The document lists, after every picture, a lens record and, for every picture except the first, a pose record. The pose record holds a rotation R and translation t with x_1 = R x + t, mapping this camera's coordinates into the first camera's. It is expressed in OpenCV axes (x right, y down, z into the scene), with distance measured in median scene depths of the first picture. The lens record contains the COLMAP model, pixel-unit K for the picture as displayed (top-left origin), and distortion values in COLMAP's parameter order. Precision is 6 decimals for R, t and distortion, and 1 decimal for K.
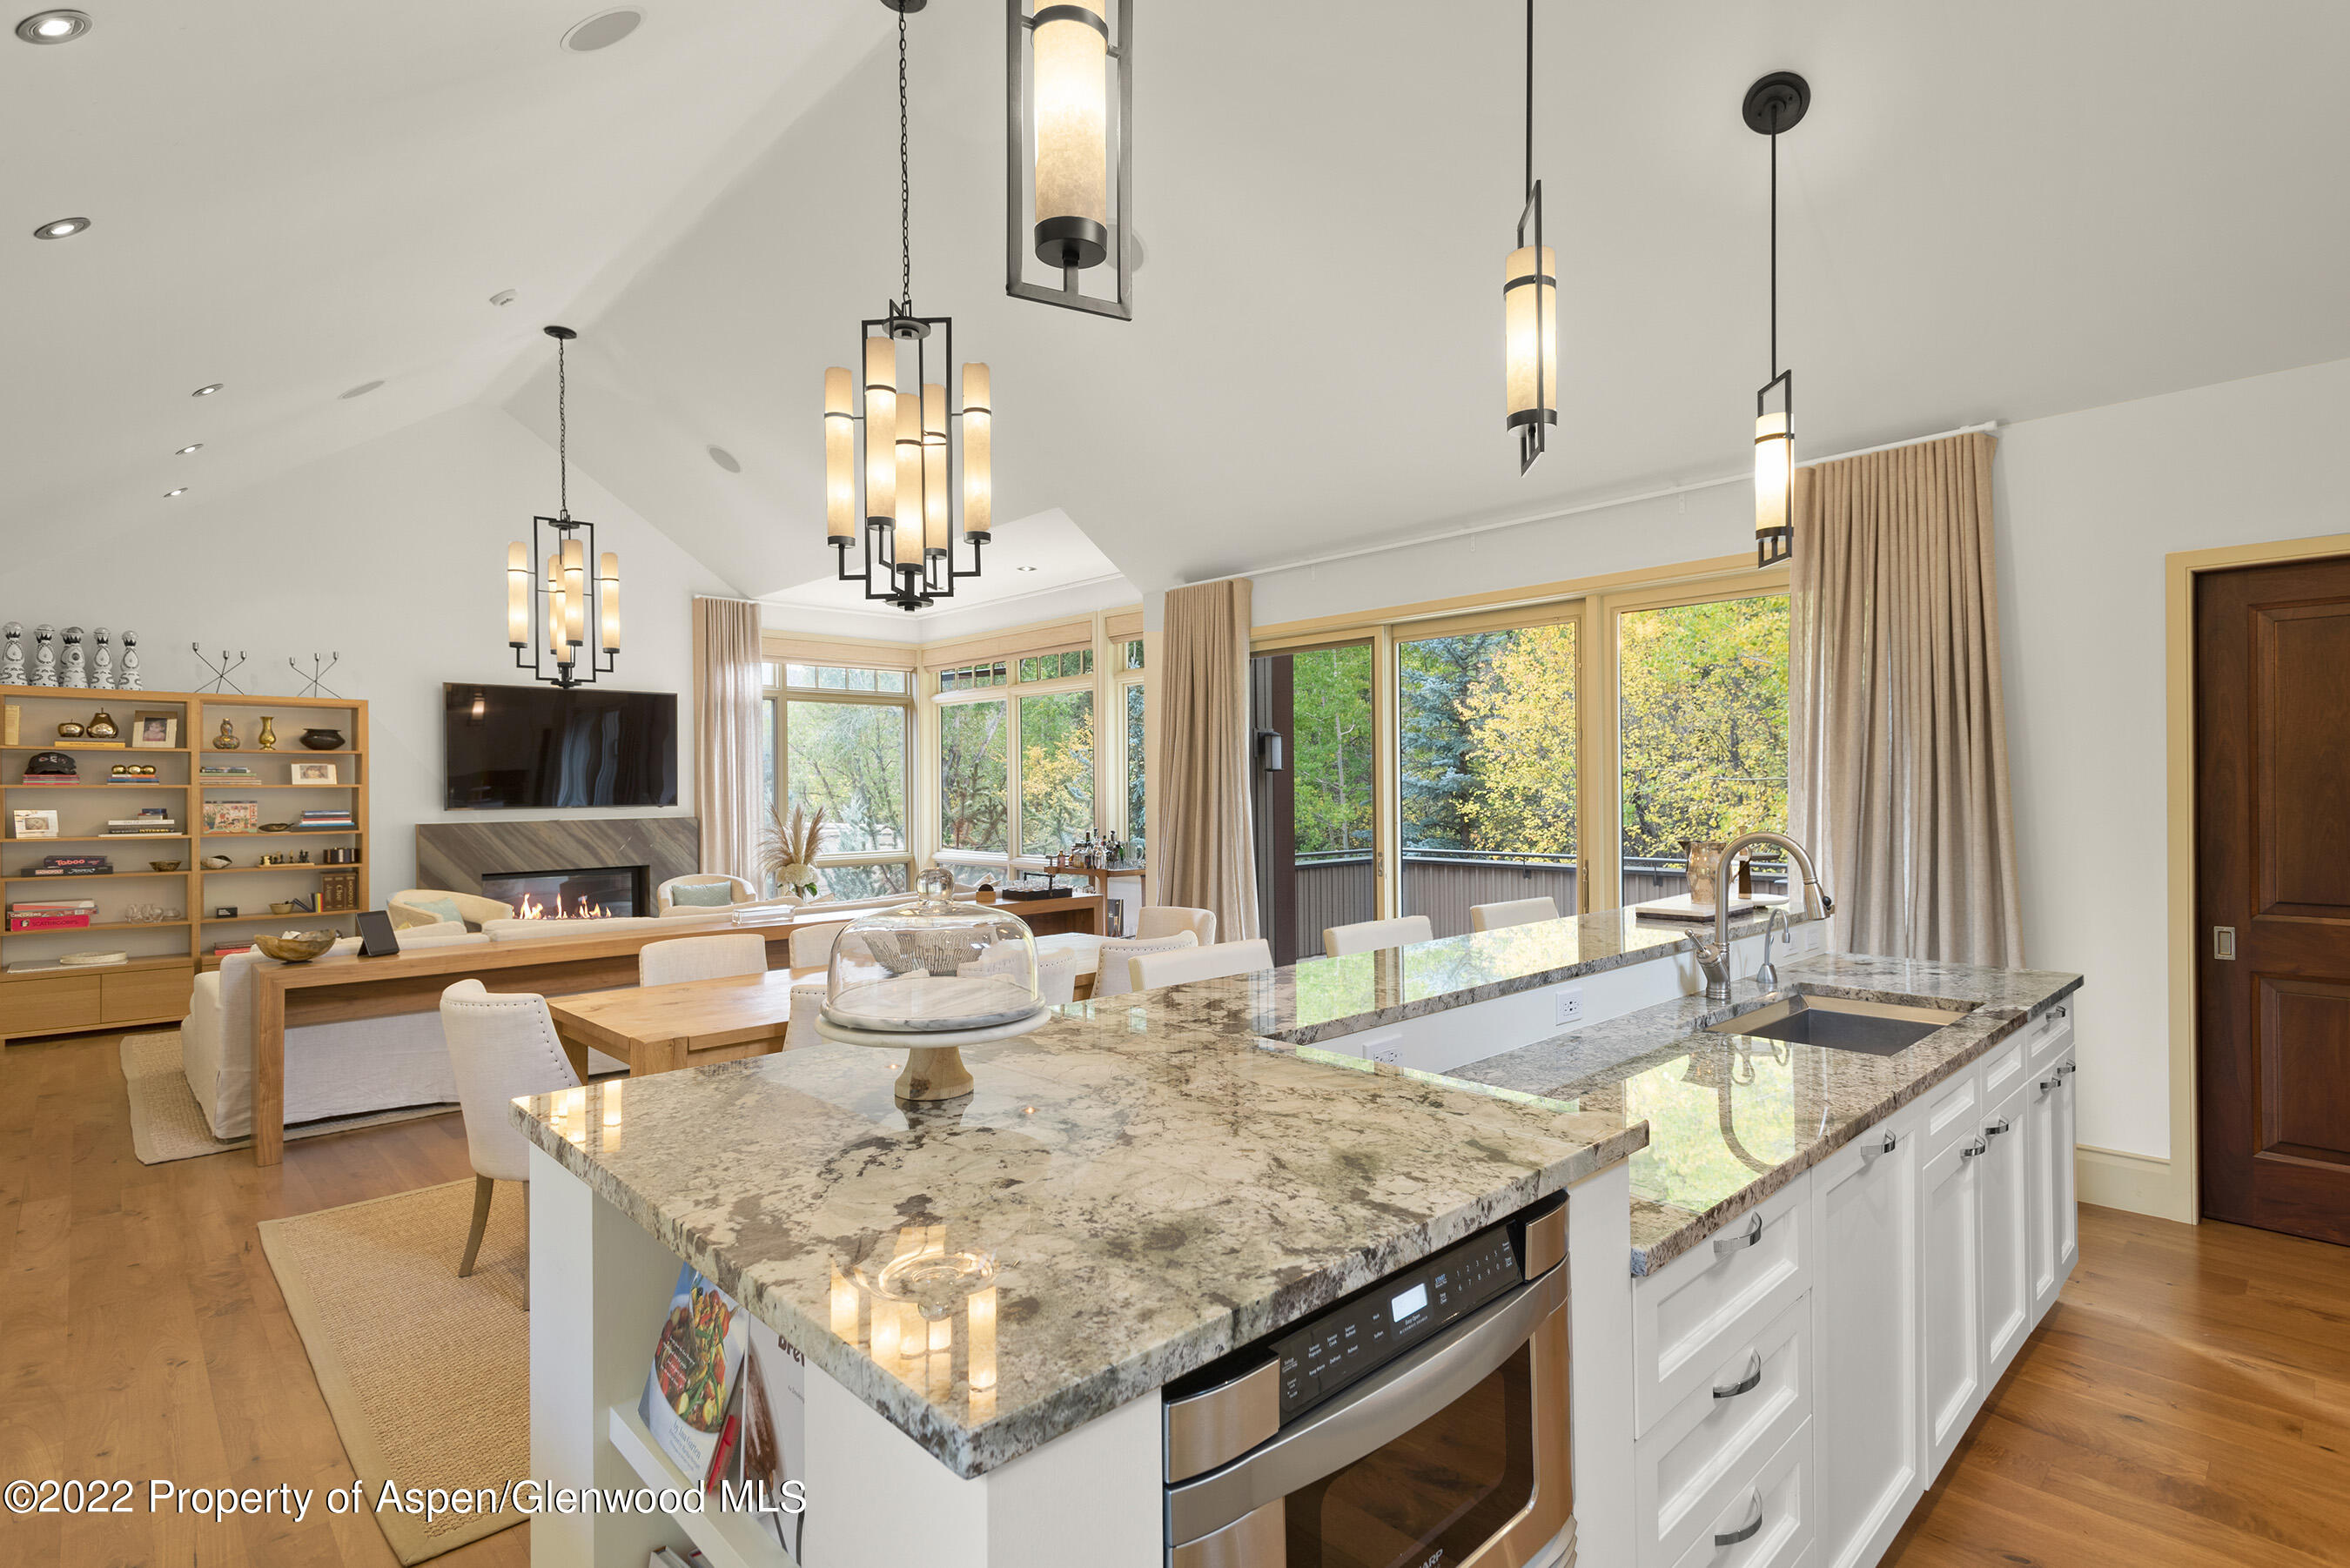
lens RADIAL K [[1139.0, 0, 1169.5], [0, 1139.0, 771.2], [0, 0, 1]] dist [0.037289, 0.000390]
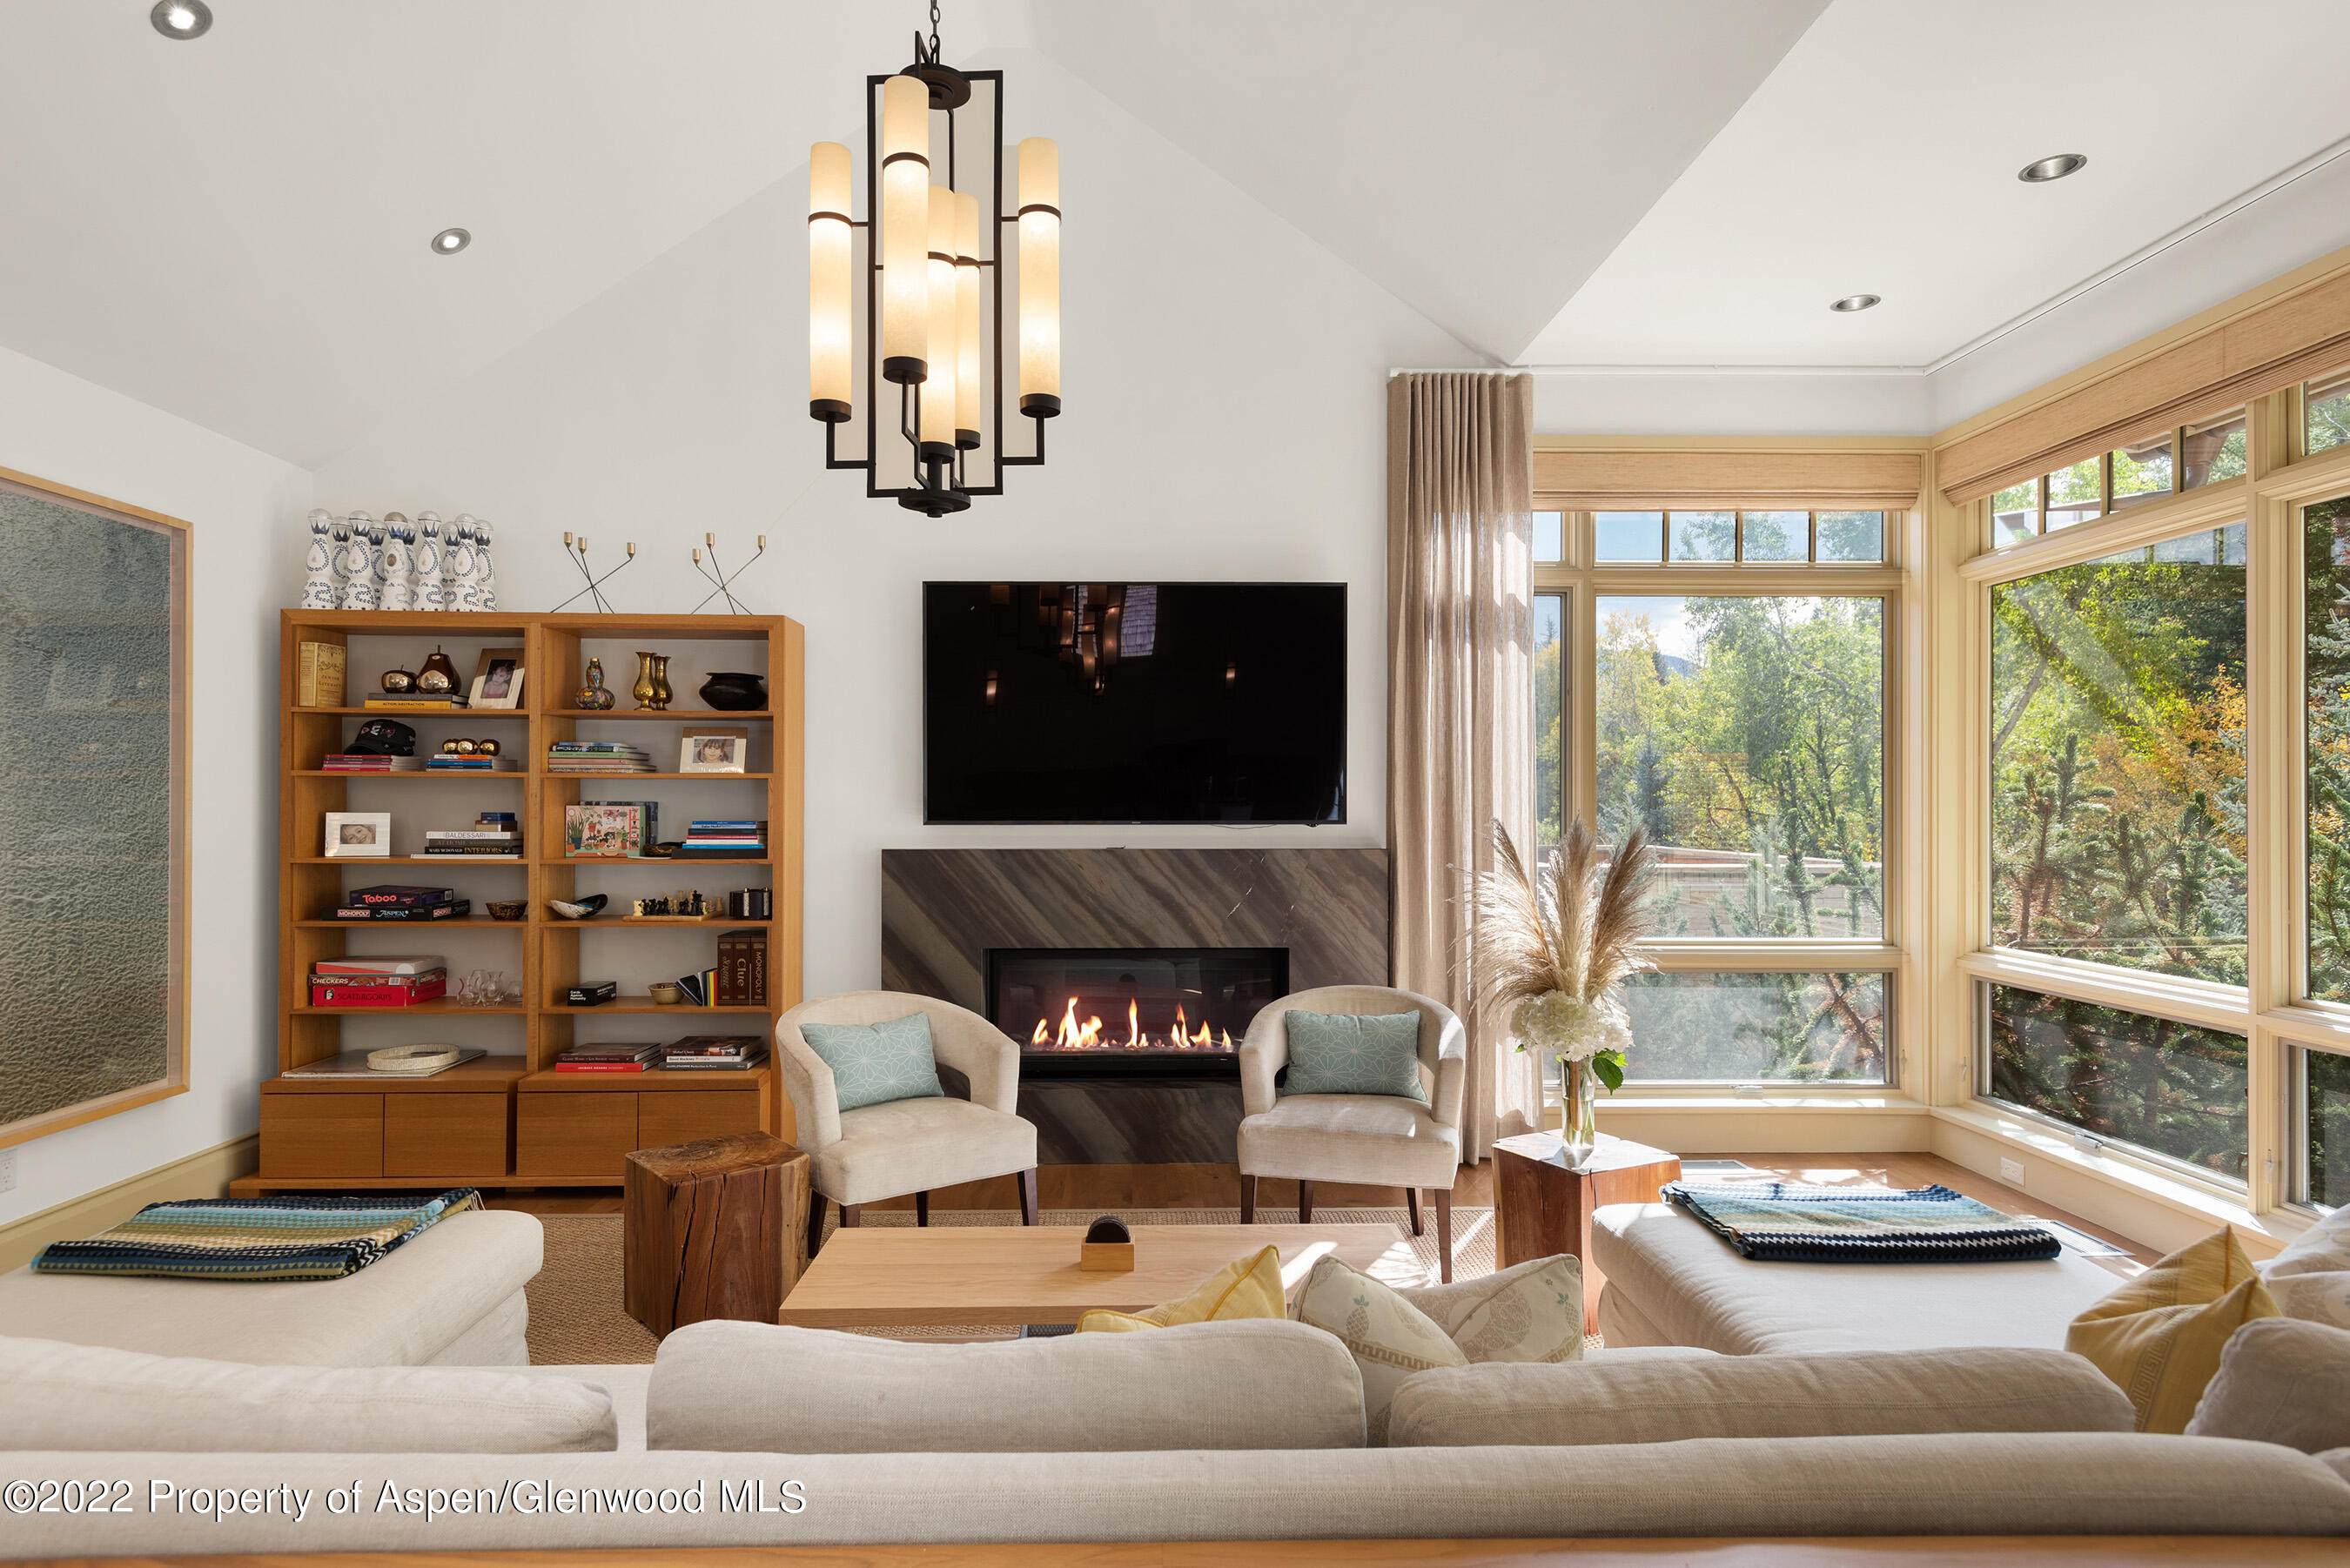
lens RADIAL K [[1263.6, 0, 1164.7], [0, 1263.6, 796.9], [0, 0, 1]] dist [0.013603, -0.000364]
pose [[0.749662, 0.003614, -0.661812, -0.182823], [0.002184, 0.999966, 0.007934, 0.019015], [0.661818, -0.007393, 0.749628, 0.718487]]
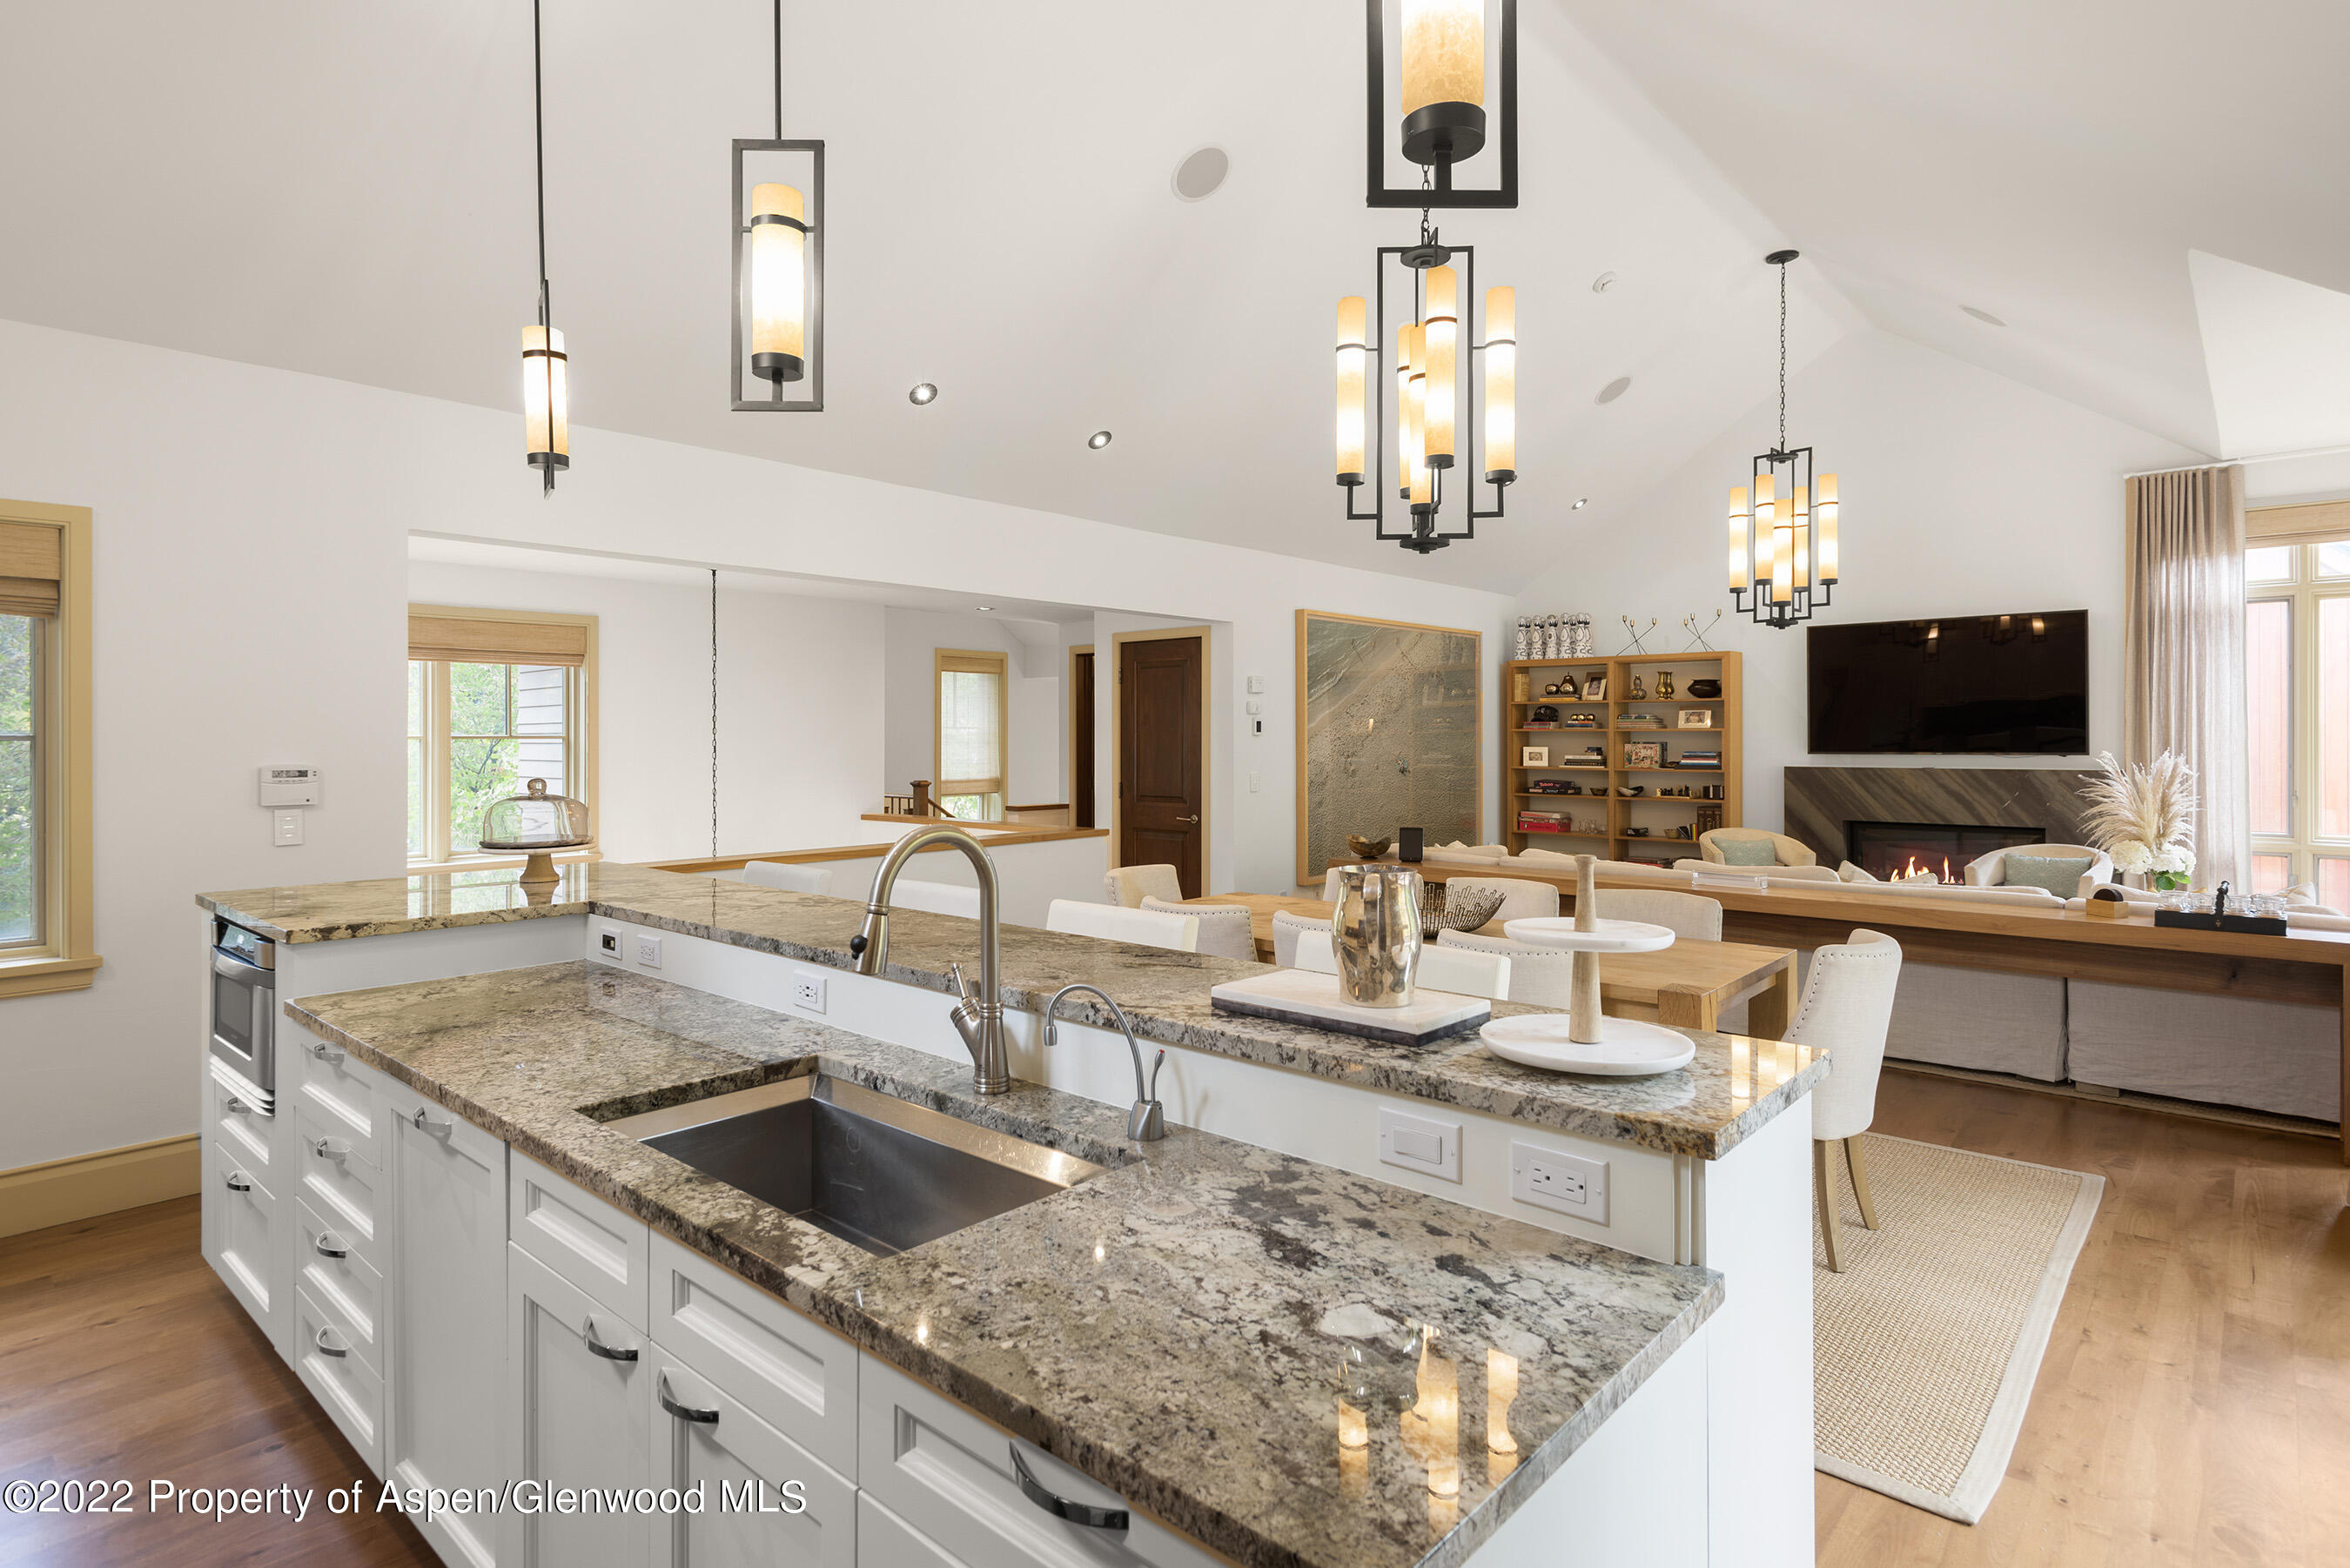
lens RADIAL K [[1202.9, 0, 1164.2], [0, 1202.9, 737.8], [0, 0, 1]] dist [0.003127, -0.000179]
pose [[0.080372, 0.004890, -0.996753, 0.415774], [0.013456, 0.999892, 0.005991, 0.006797], [0.996674, -0.013894, 0.080297, 0.402240]]
